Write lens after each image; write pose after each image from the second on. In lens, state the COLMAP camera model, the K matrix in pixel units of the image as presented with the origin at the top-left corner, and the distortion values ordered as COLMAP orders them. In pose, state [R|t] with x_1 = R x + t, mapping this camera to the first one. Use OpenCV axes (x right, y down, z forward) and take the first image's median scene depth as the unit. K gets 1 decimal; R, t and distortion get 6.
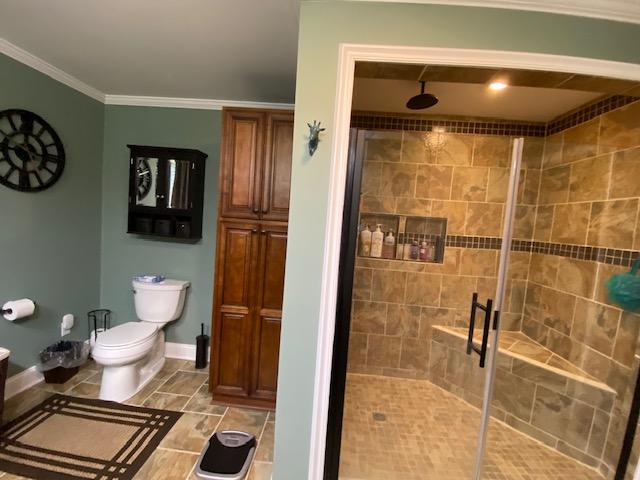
lens RADIAL K [[258.8, 0, 322.1], [0, 258.8, 239.3], [0, 0, 1]] dist [0.024672, -0.019783]
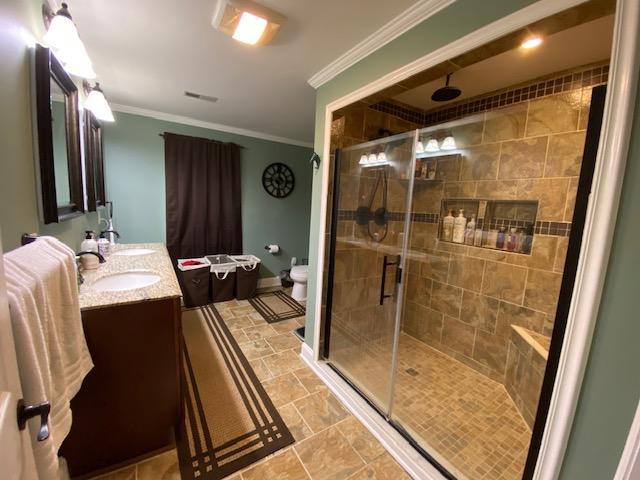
lens RADIAL K [[259.0, 0, 320.6], [0, 259.0, 237.5], [0, 0, 1]] dist [-0.023094, -0.000125]
pose [[0.584741, 0.061344, -0.808897, 0.735157], [-0.059598, 0.997691, 0.032579, 0.051611], [0.809028, 0.029159, 0.587046, -0.026325]]
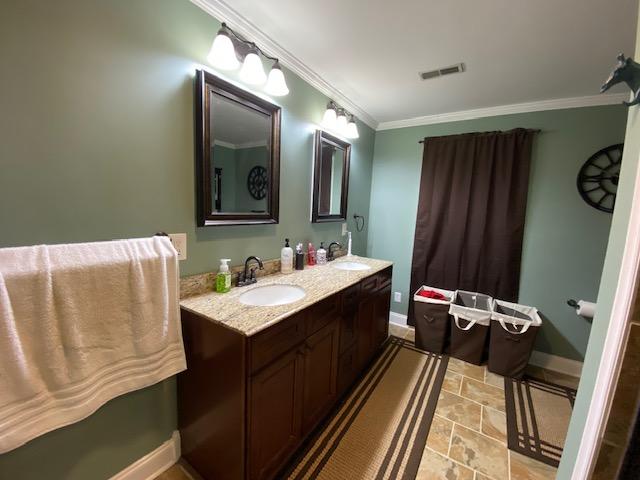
lens RADIAL K [[258.8, 0, 322.1], [0, 258.8, 239.3], [0, 0, 1]] dist [0.024672, -0.019783]
pose [[-0.496551, 0.006027, -0.867987, 0.392825], [-0.139775, 0.986370, 0.086811, 0.010899], [0.856680, 0.164429, -0.488941, 0.358176]]
